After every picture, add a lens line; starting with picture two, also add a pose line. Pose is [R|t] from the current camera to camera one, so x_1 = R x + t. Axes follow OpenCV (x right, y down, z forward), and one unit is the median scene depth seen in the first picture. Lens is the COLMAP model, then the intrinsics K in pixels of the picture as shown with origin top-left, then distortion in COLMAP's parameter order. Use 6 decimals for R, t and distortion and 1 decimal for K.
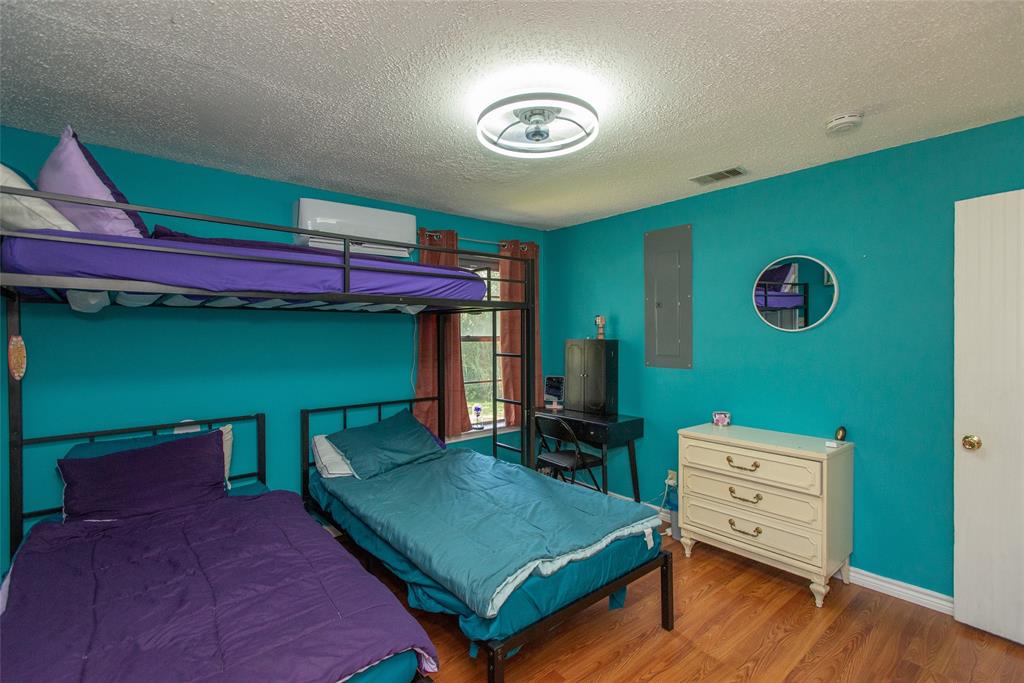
lens RADIAL K [[462.6, 0, 523.1], [0, 462.6, 343.9], [0, 0, 1]] dist [0.024929, 0.000004]
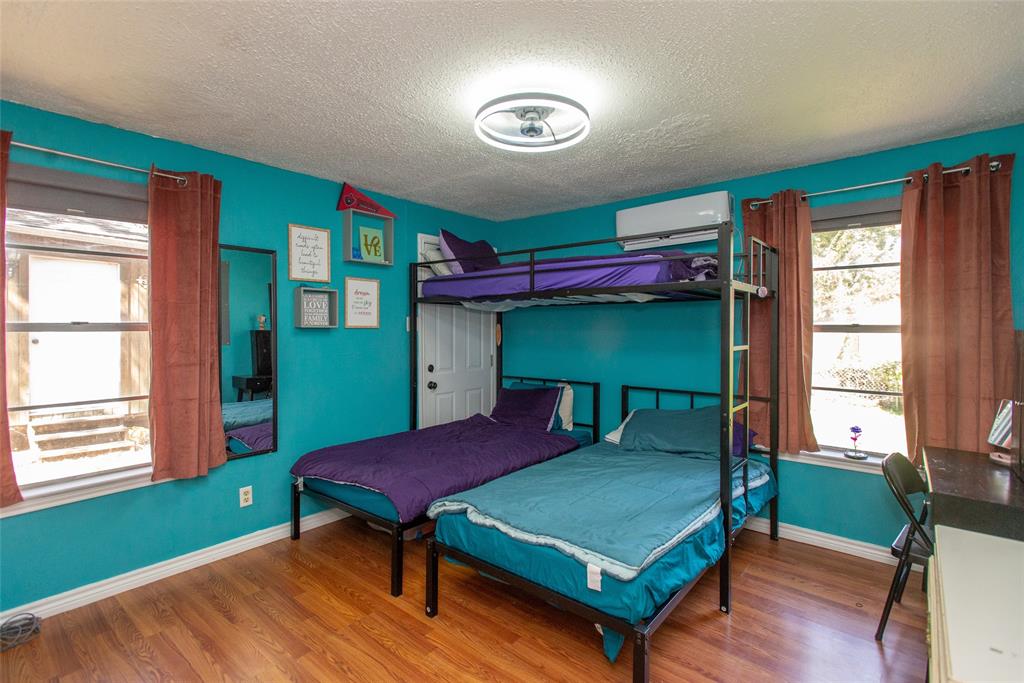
lens RADIAL K [[484.2, 0, 510.1], [0, 484.2, 336.1], [0, 0, 1]] dist [0.016928, -0.000407]
pose [[0.169946, 0.018383, -0.985282, 0.873184], [-0.023566, 0.999616, 0.014586, 0.003698], [0.985172, 0.020741, 0.170314, 0.598960]]
